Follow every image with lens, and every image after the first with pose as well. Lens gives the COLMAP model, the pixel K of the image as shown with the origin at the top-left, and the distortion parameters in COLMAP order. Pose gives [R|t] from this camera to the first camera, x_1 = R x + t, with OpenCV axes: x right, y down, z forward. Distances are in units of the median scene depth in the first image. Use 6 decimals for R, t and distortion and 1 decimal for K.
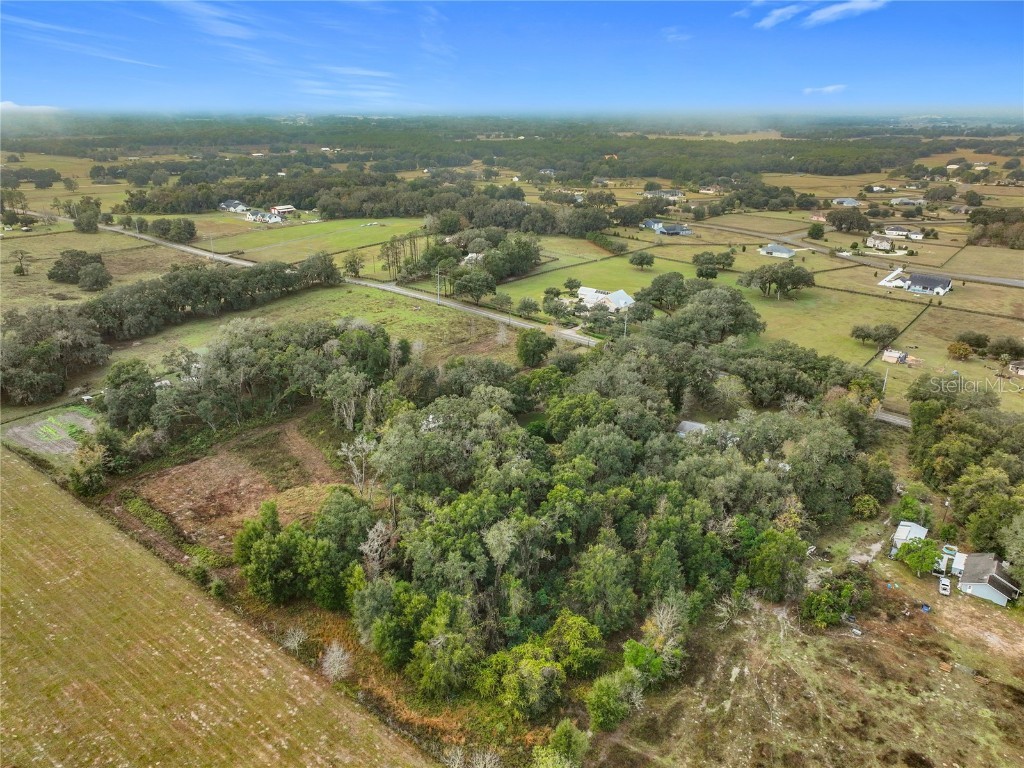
lens RADIAL K [[719.4, 0, 501.8], [0, 719.4, 384.1], [0, 0, 1]] dist [0.010864, 0.002036]
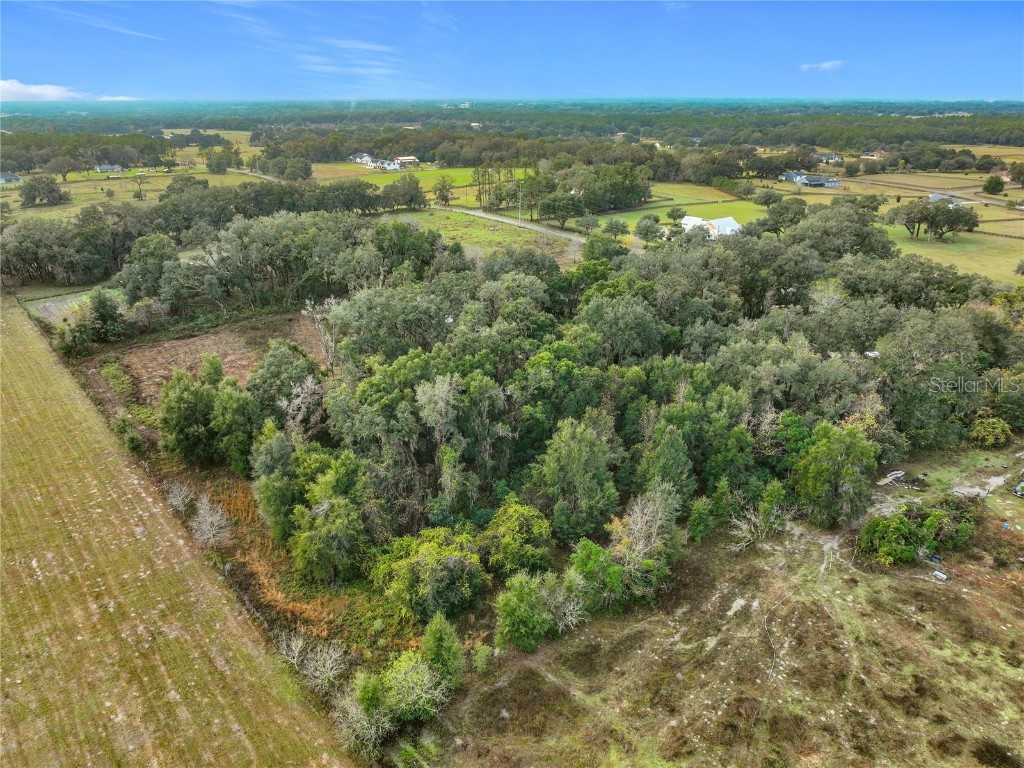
lens RADIAL K [[714.4, 0, 512.0], [0, 714.4, 384.0], [0, 0, 1]] dist [-0.014035, 0.005913]
pose [[0.979592, 0.067175, -0.189440, 0.207443], [-0.065180, 0.997733, 0.016749, 0.174671], [0.190136, -0.004060, 0.981749, 0.263373]]
